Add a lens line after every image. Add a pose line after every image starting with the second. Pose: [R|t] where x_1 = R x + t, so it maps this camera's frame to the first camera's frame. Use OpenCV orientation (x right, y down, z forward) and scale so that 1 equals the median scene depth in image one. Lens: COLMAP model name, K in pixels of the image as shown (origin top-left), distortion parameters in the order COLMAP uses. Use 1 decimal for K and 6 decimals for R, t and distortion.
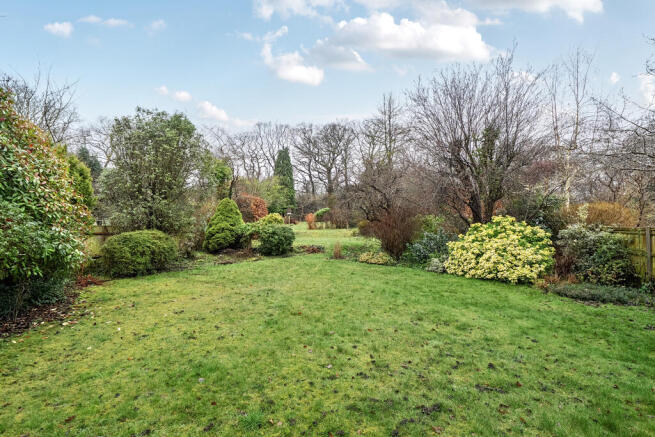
lens RADIAL K [[320.0, 0, 326.9], [0, 320.0, 216.5], [0, 0, 1]] dist [0.004072, -0.000071]
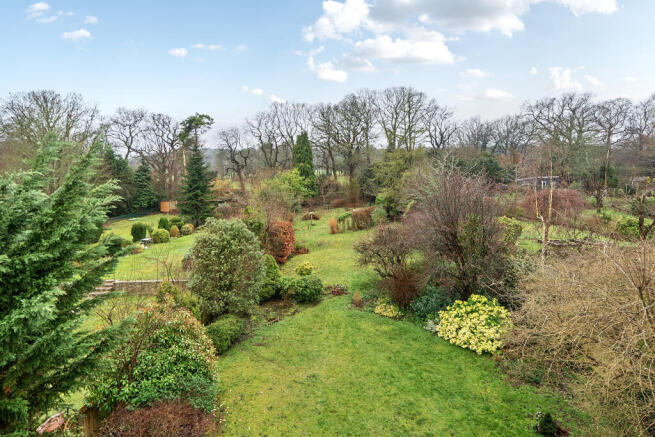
lens RADIAL K [[352.3, 0, 330.0], [0, 352.3, 201.5], [0, 0, 1]] dist [-0.000540, 0.001175]
pose [[0.997976, -0.029789, -0.056179, 0.016173], [0.034371, 0.996002, 0.082456, -0.417947], [0.053499, -0.084220, 0.995010, -0.365223]]
